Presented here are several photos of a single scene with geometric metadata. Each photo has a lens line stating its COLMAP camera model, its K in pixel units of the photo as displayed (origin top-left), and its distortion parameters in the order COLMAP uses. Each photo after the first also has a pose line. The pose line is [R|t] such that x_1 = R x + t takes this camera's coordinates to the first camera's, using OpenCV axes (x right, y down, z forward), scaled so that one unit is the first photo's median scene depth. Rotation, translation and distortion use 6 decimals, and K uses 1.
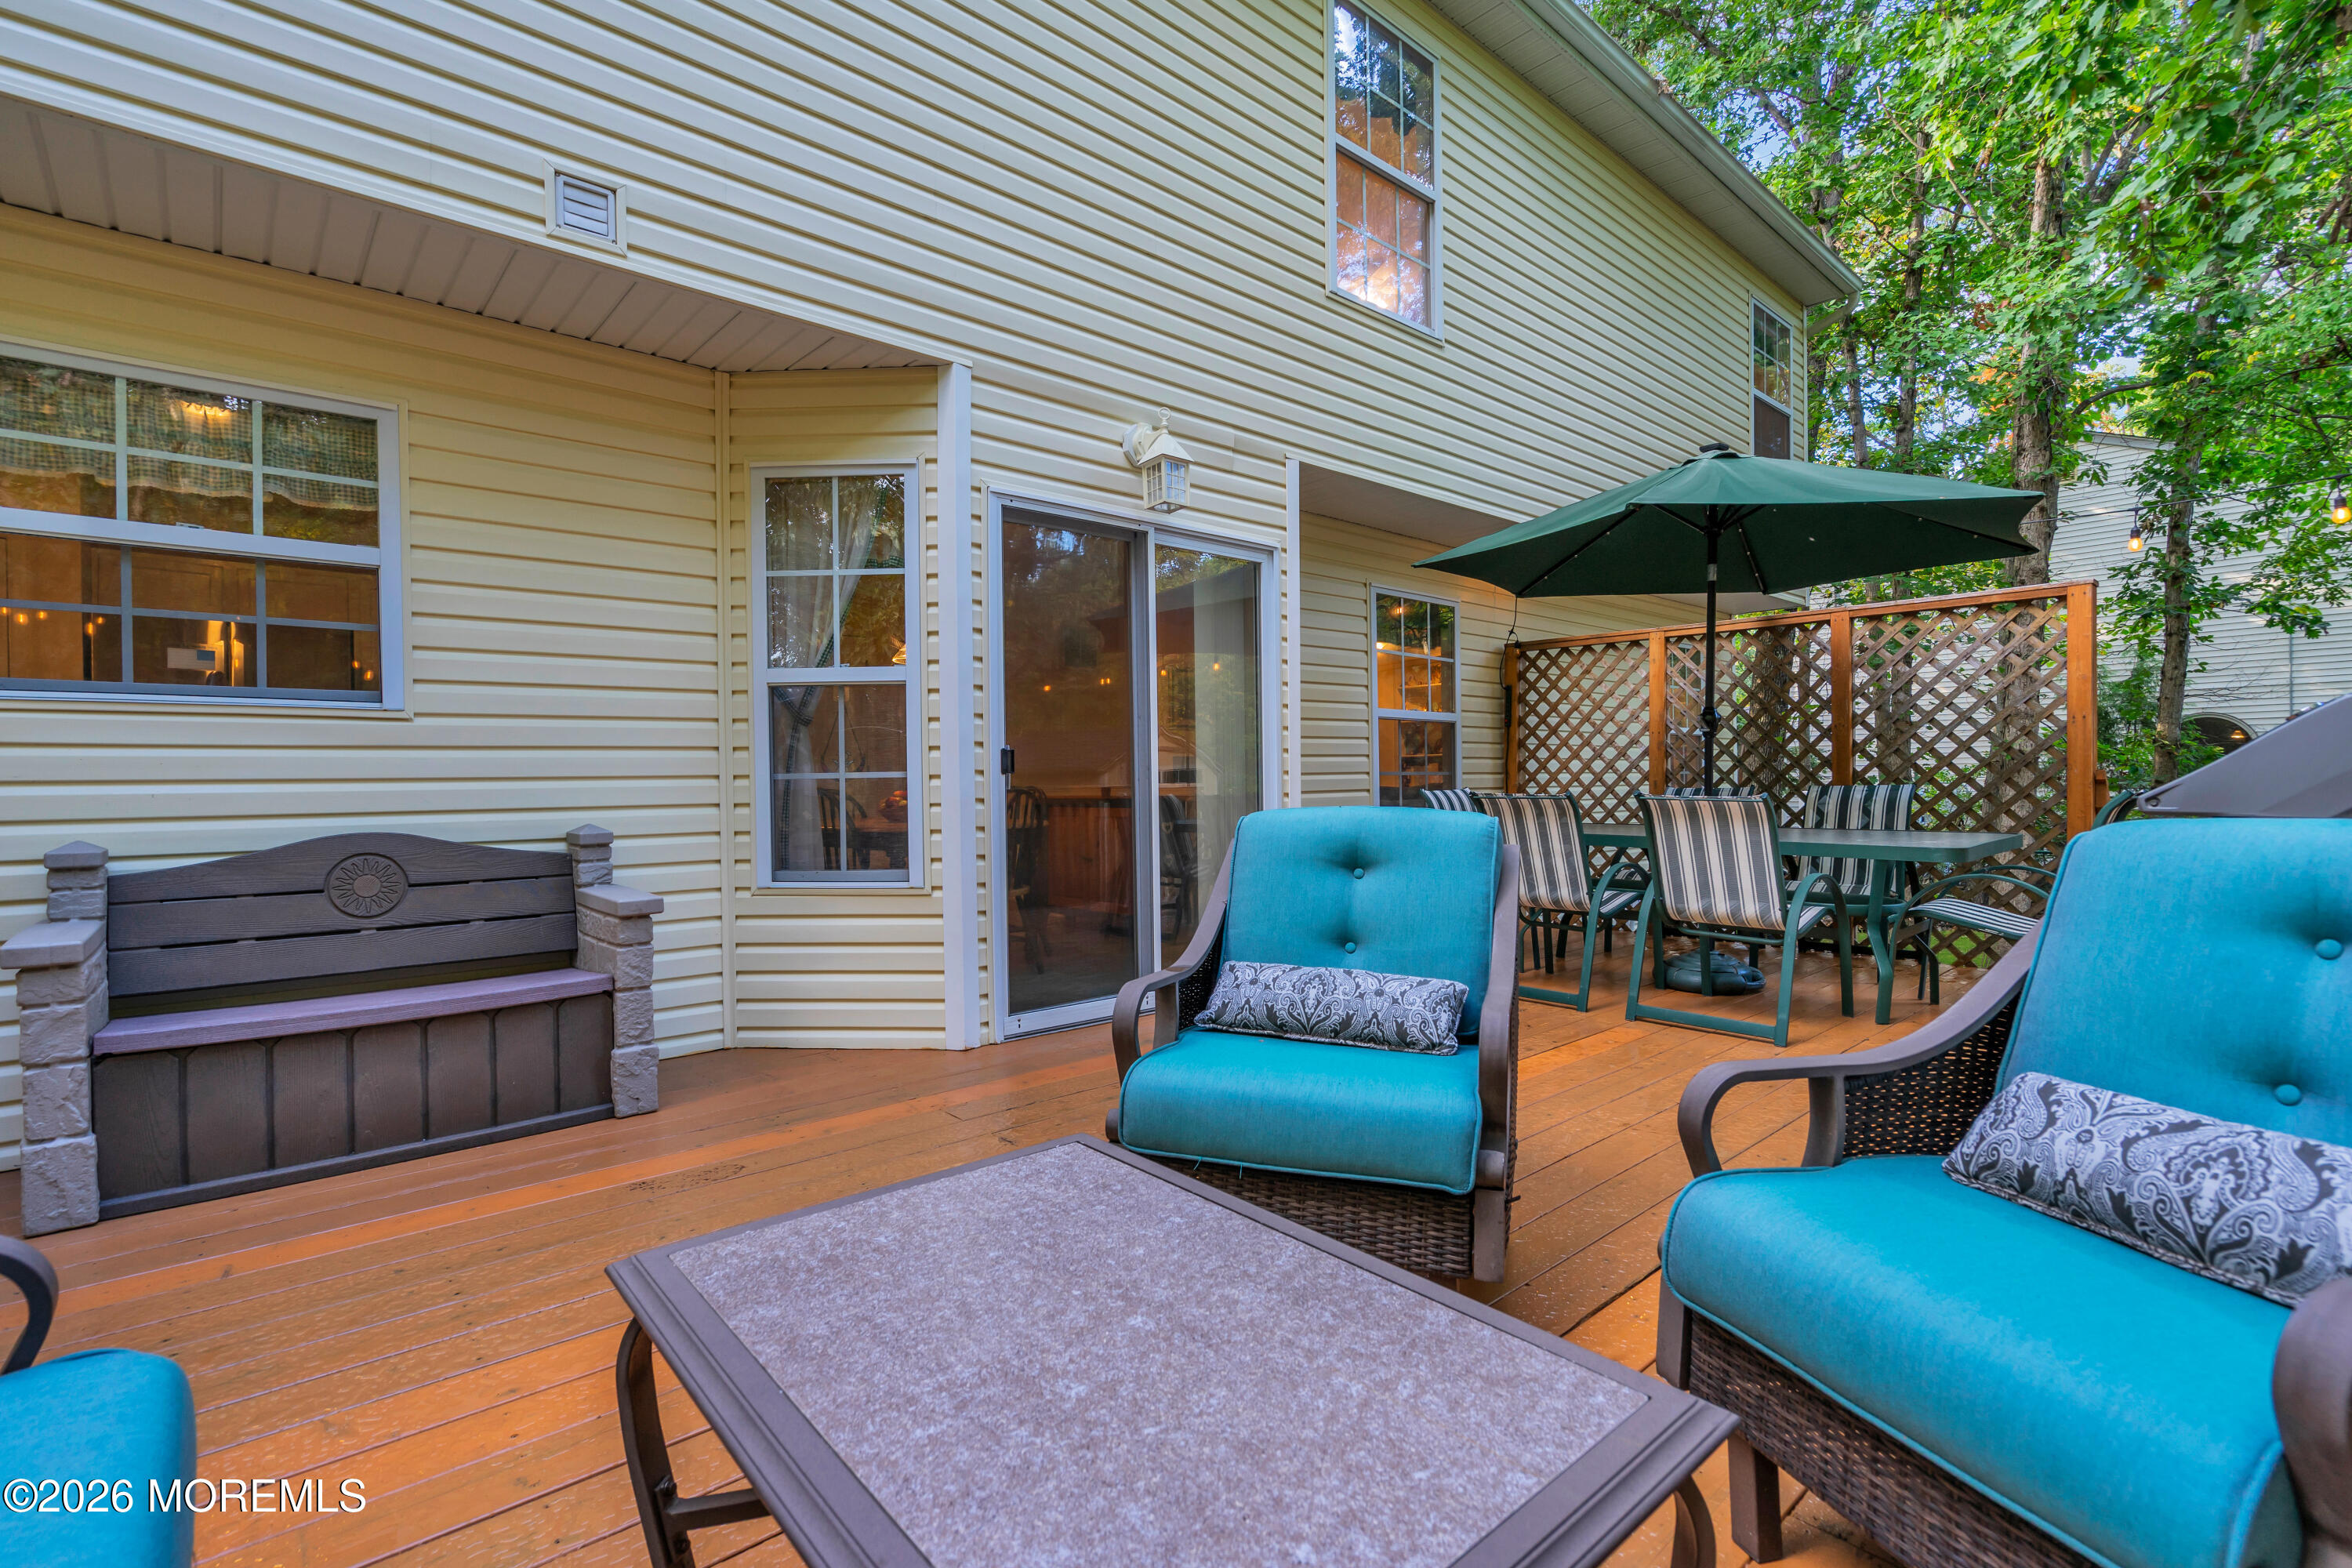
lens RADIAL K [[1077.8, 0, 1176.0], [0, 1077.8, 784.0], [0, 0, 1]] dist [-0.003306, -0.000416]
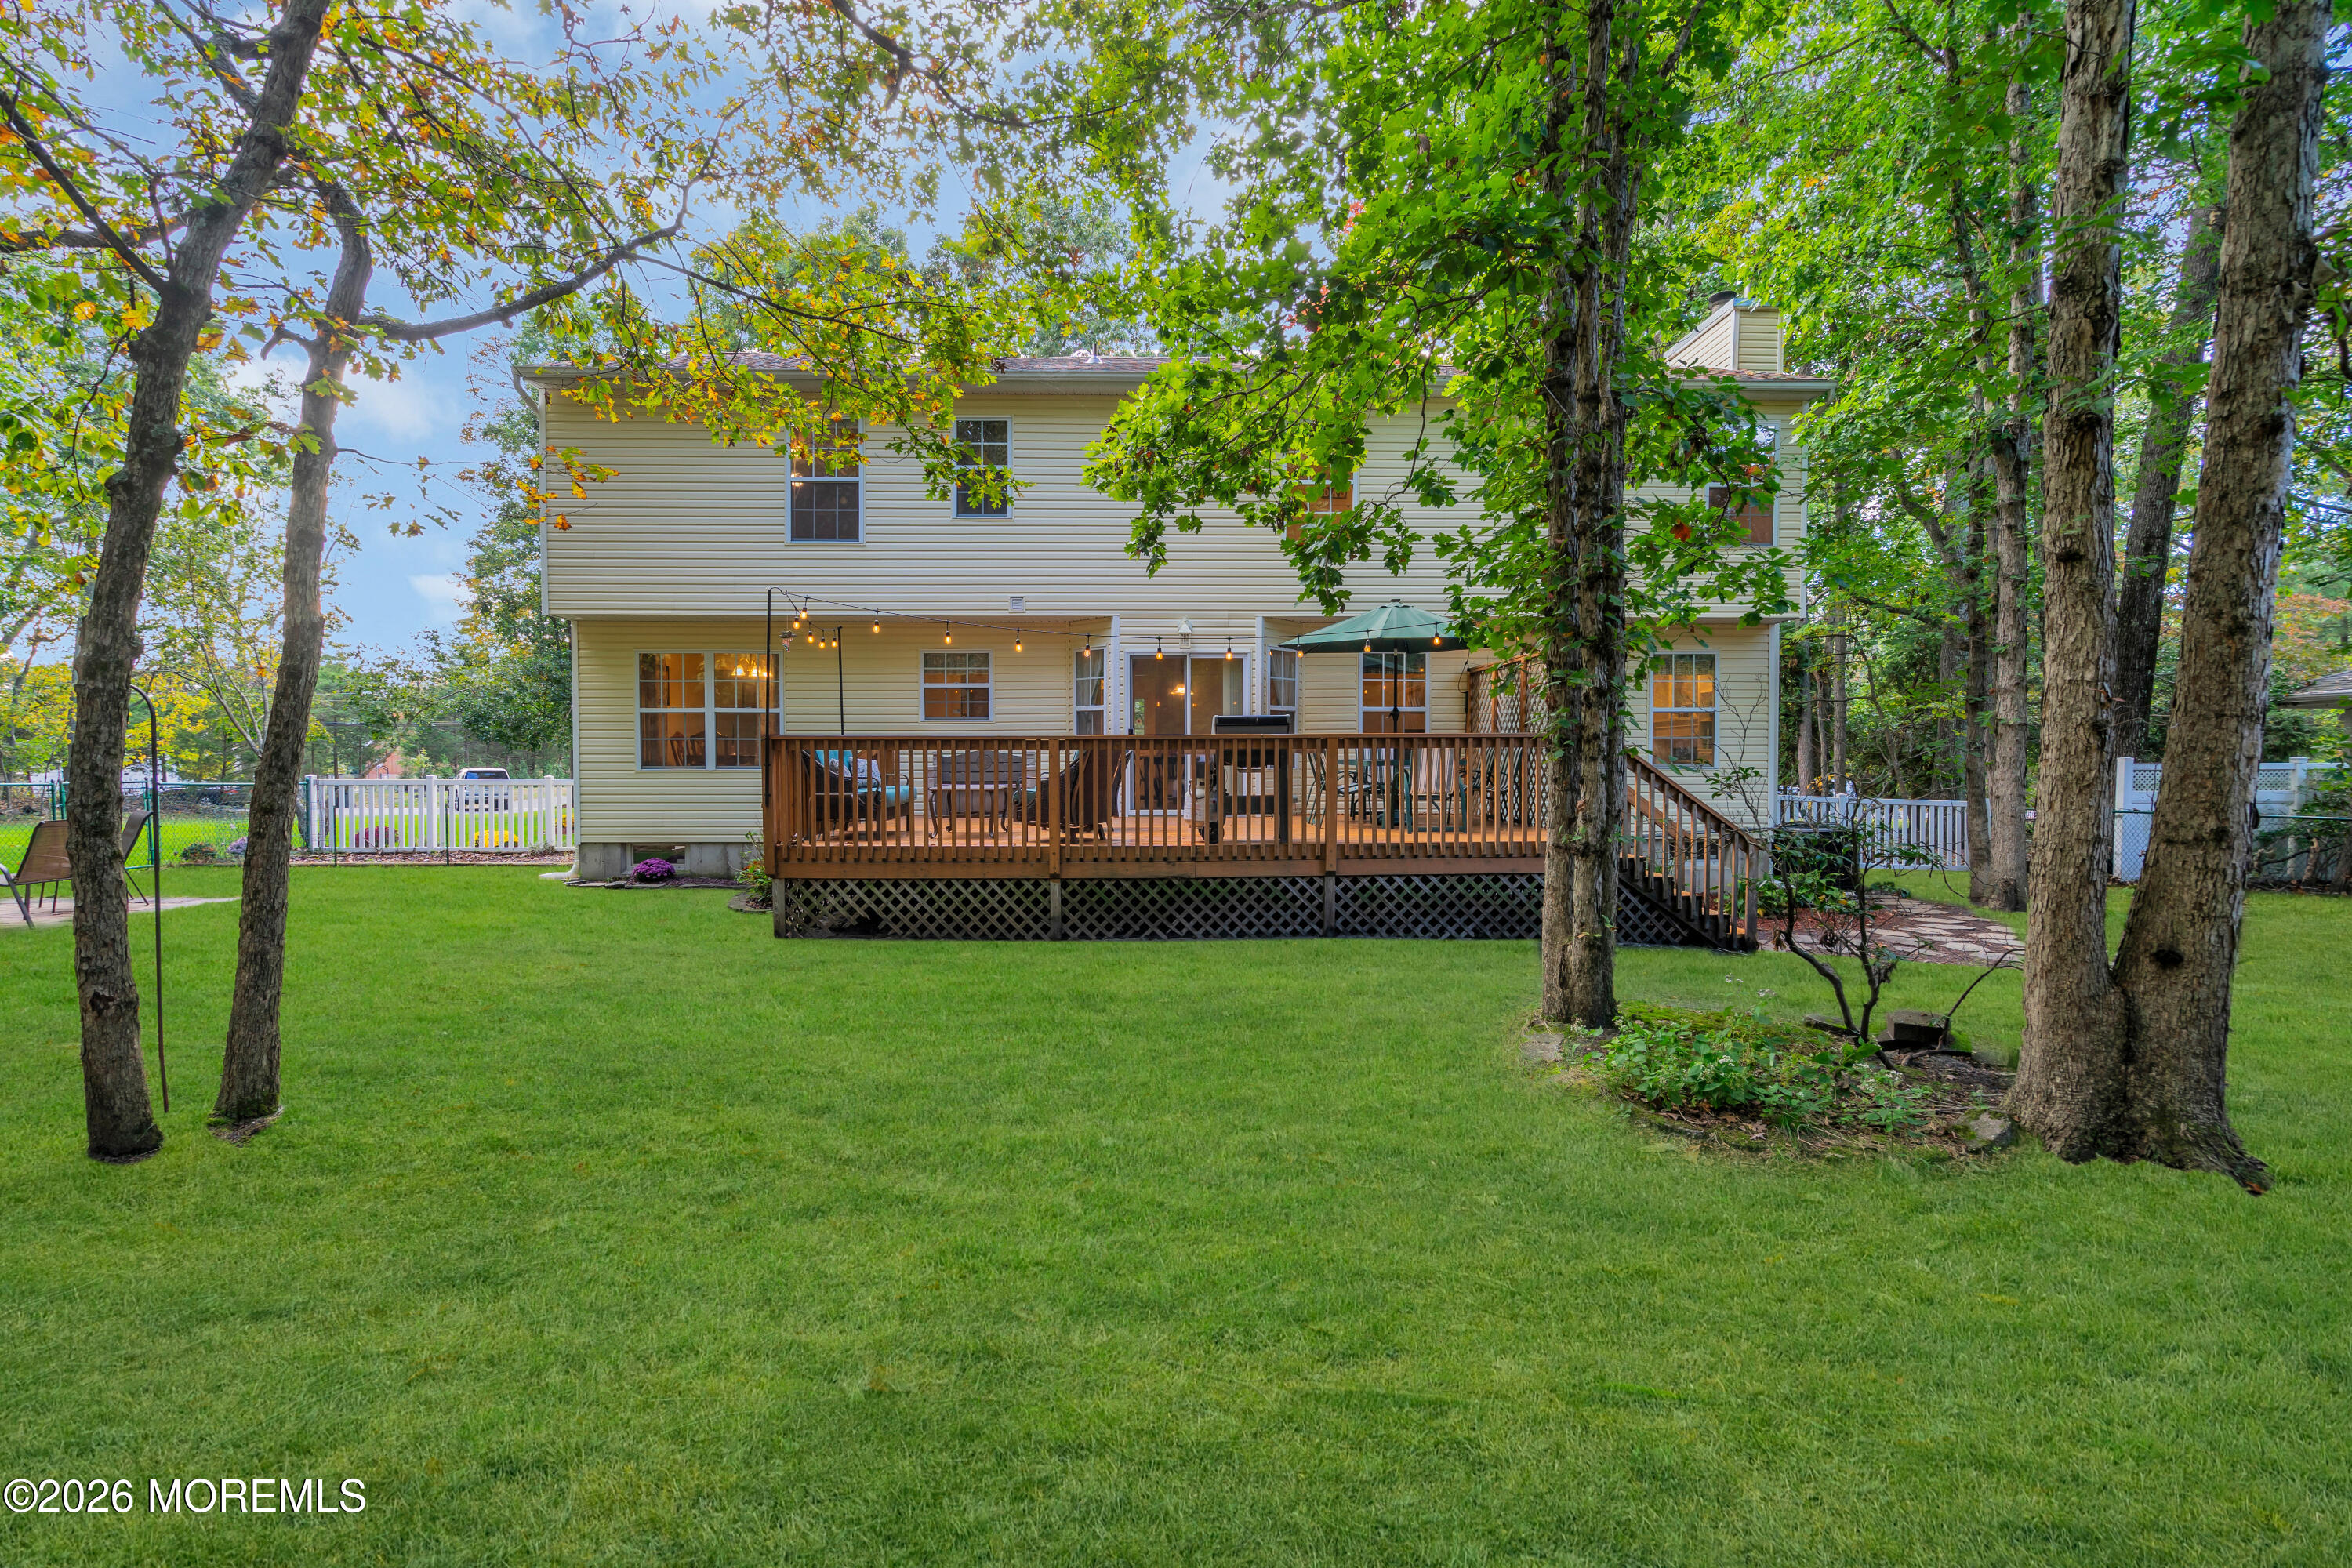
lens RADIAL K [[1077.8, 0, 1176.0], [0, 1077.8, 784.0], [0, 0, 1]] dist [-0.003306, -0.000416]
pose [[0.764622, 0.019547, -0.644183, 1.510110], [-0.006842, 0.999730, 0.022215, 0.044683], [0.644443, -0.012579, 0.764549, -1.040186]]
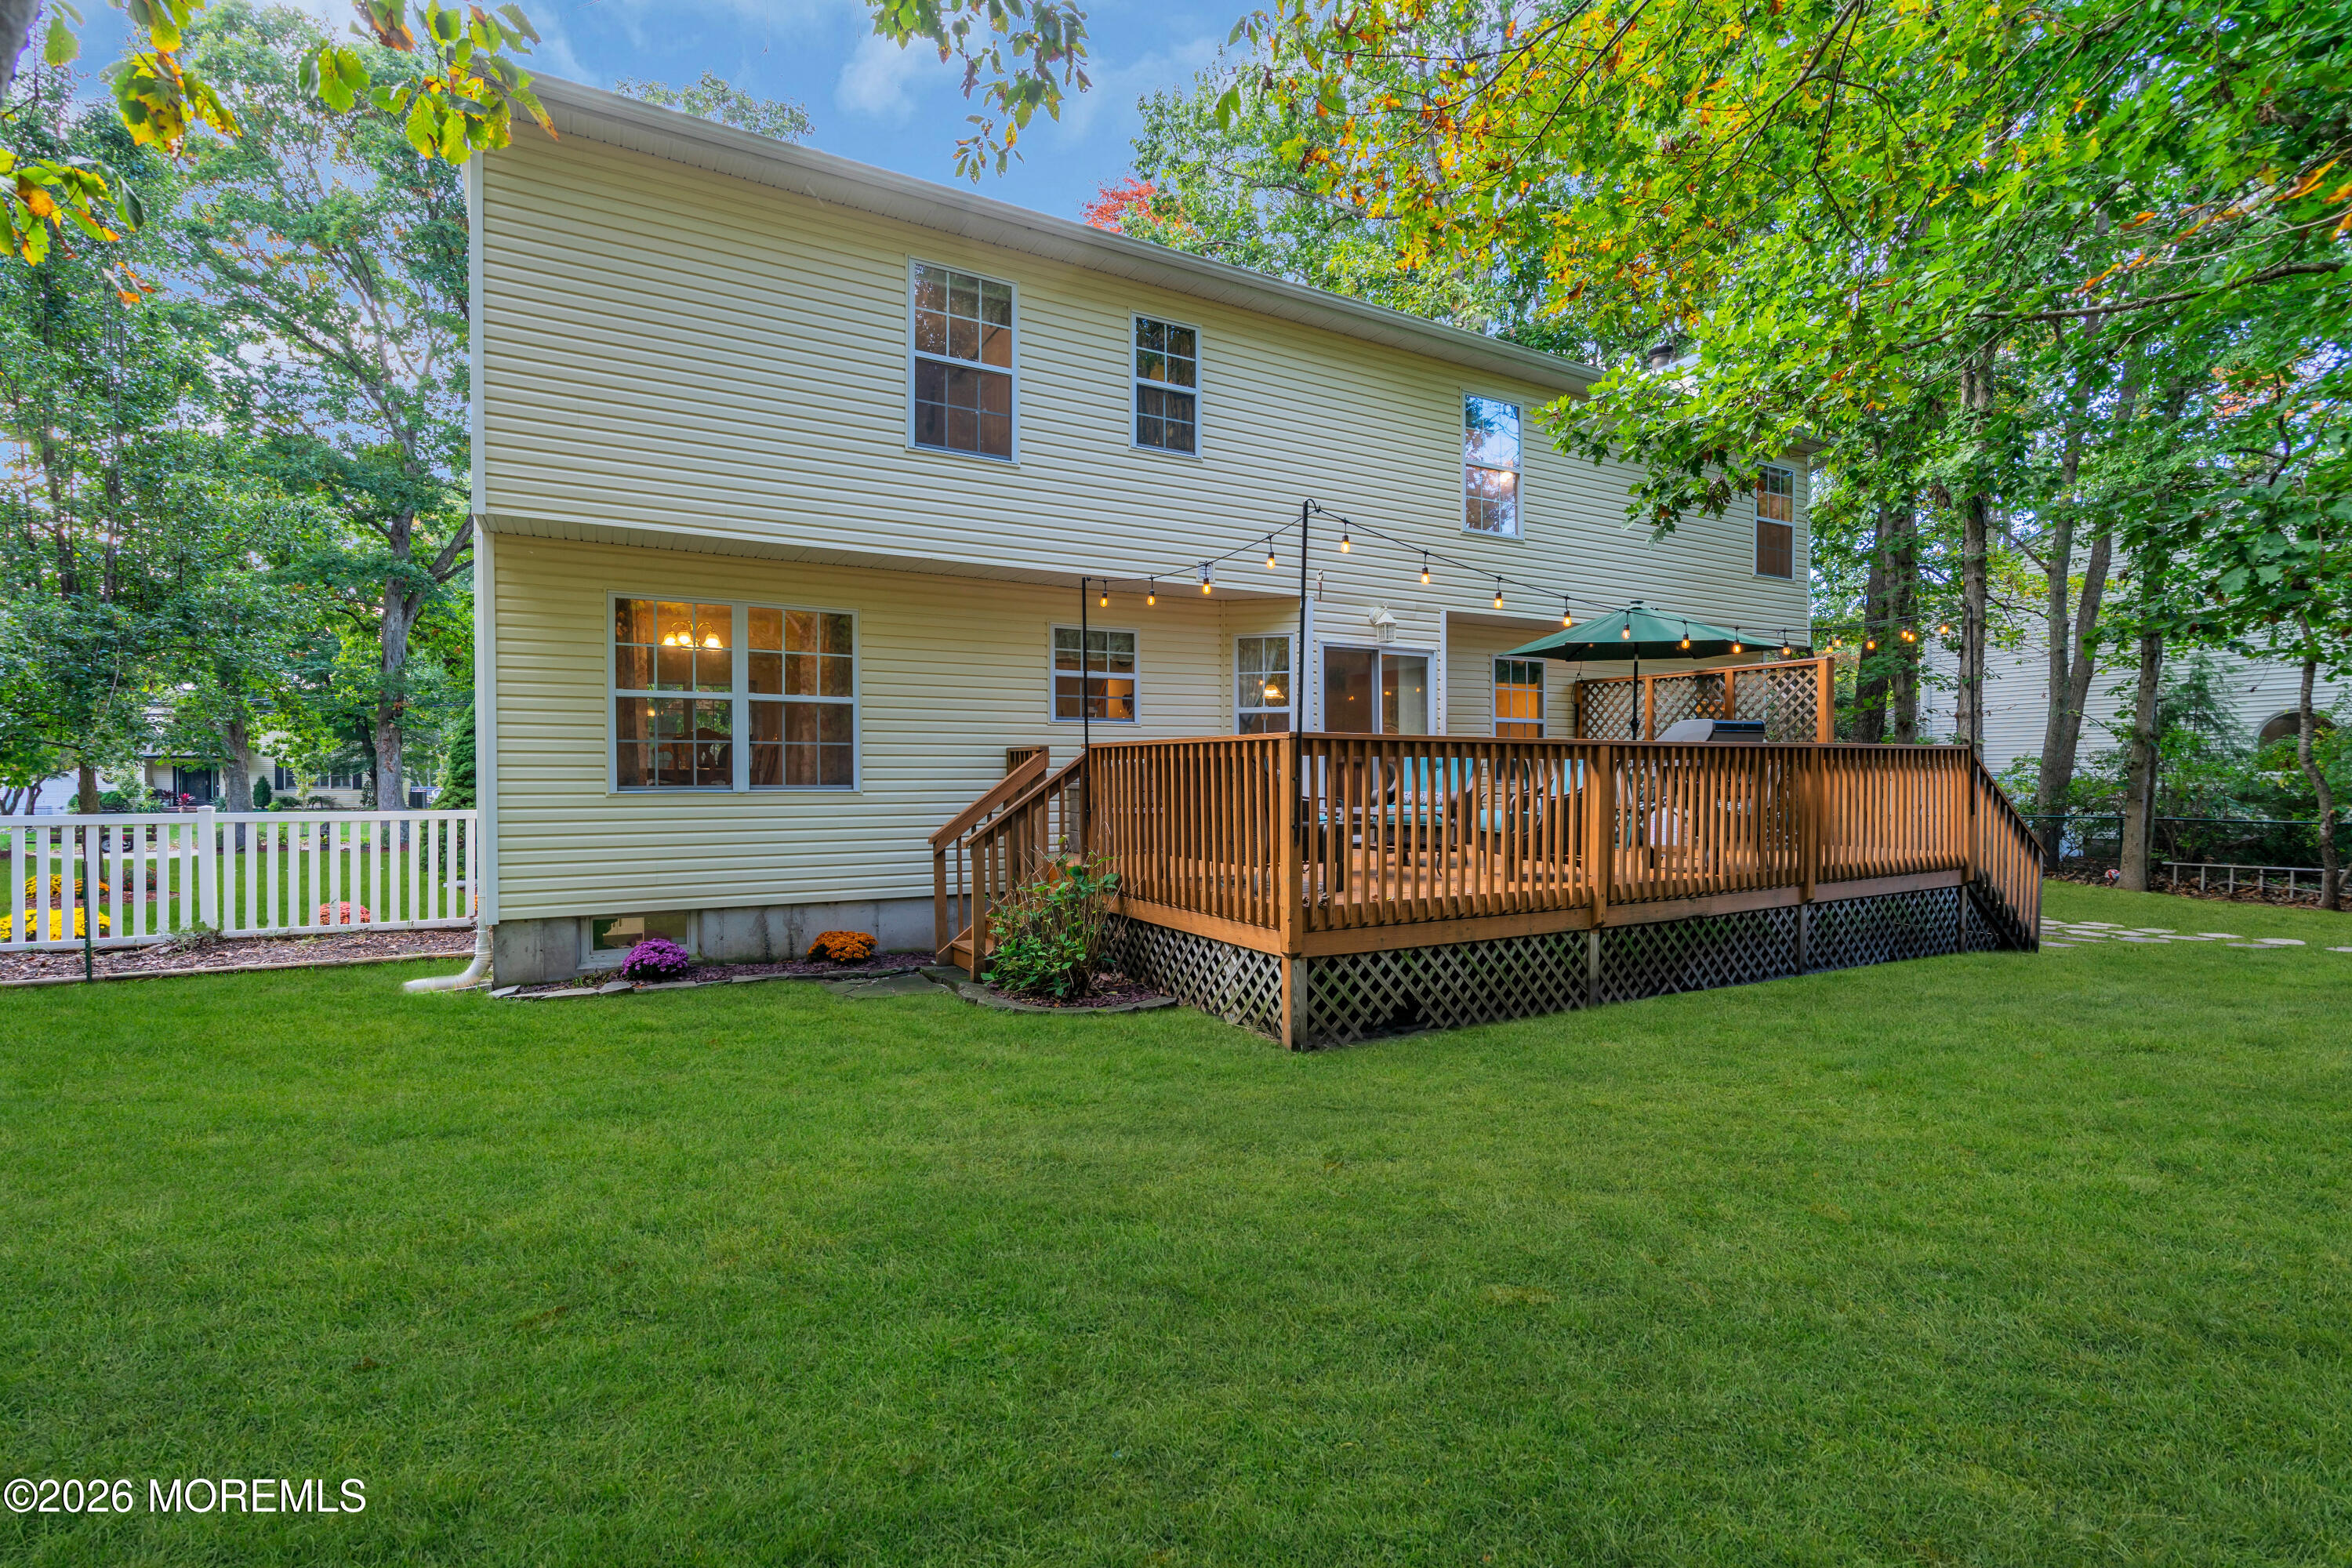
lens RADIAL K [[1077.8, 0, 1176.0], [0, 1077.8, 784.0], [0, 0, 1]] dist [-0.003306, -0.000416]
pose [[0.980092, 0.003450, -0.198515, 0.007920], [-0.003378, 0.999994, 0.000701, 0.061004], [0.198516, -0.000017, 0.980098, -1.235010]]
